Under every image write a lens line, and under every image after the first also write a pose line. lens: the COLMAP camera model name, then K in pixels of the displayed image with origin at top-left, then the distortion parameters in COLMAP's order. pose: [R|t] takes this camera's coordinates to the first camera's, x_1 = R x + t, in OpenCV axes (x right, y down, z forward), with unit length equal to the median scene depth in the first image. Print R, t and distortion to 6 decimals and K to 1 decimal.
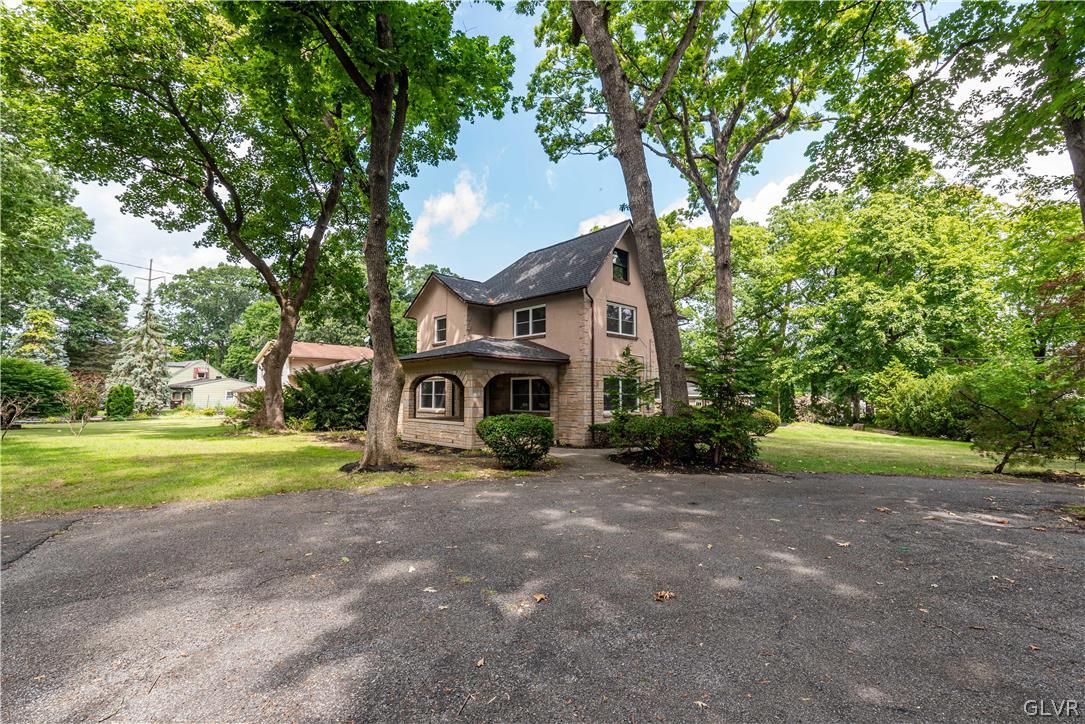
lens RADIAL K [[471.2, 0, 542.2], [0, 471.2, 359.1], [0, 0, 1]] dist [0.001092, -0.000337]
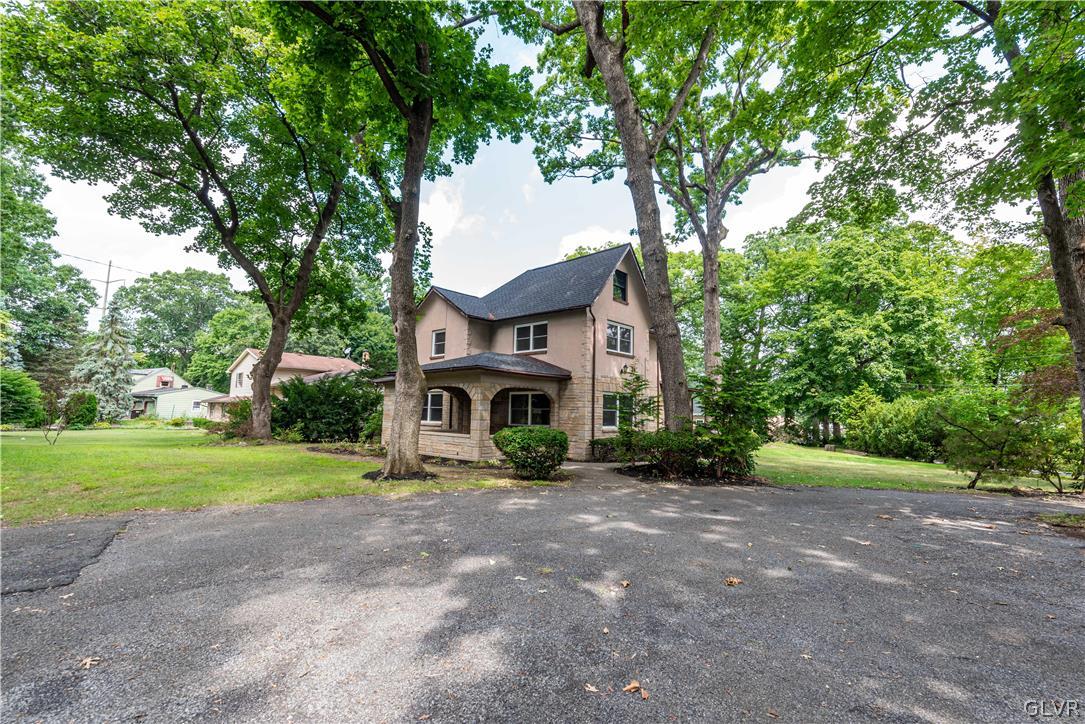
lens RADIAL K [[471.2, 0, 550.6], [0, 471.2, 361.5], [0, 0, 1]] dist [0.001092, -0.000337]
pose [[0.997701, 0.026482, 0.062388, -0.046209], [-0.024533, 0.999193, -0.031806, 0.003528], [-0.063180, 0.030202, 0.997545, -0.020681]]
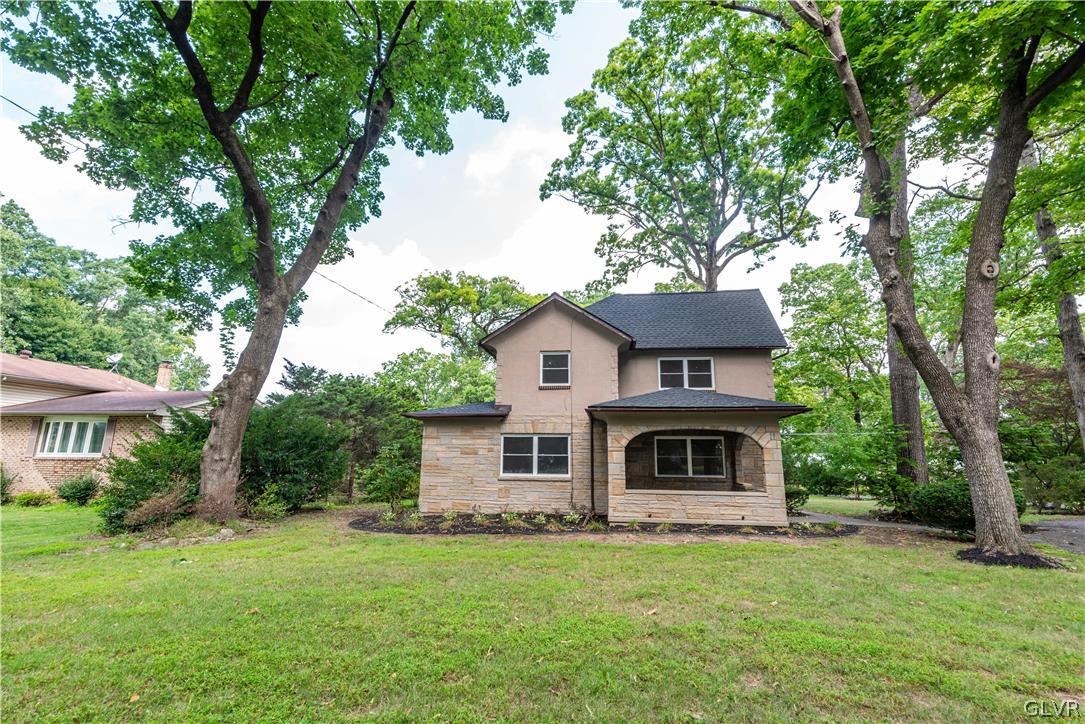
lens RADIAL K [[471.2, 0, 542.7], [0, 471.2, 360.3], [0, 0, 1]] dist [0.001092, -0.000337]
pose [[0.786717, 0.132316, 0.602967, -0.795741], [-0.059068, 0.988412, -0.139830, 0.036815], [-0.614482, 0.074391, 0.785416, 0.472837]]
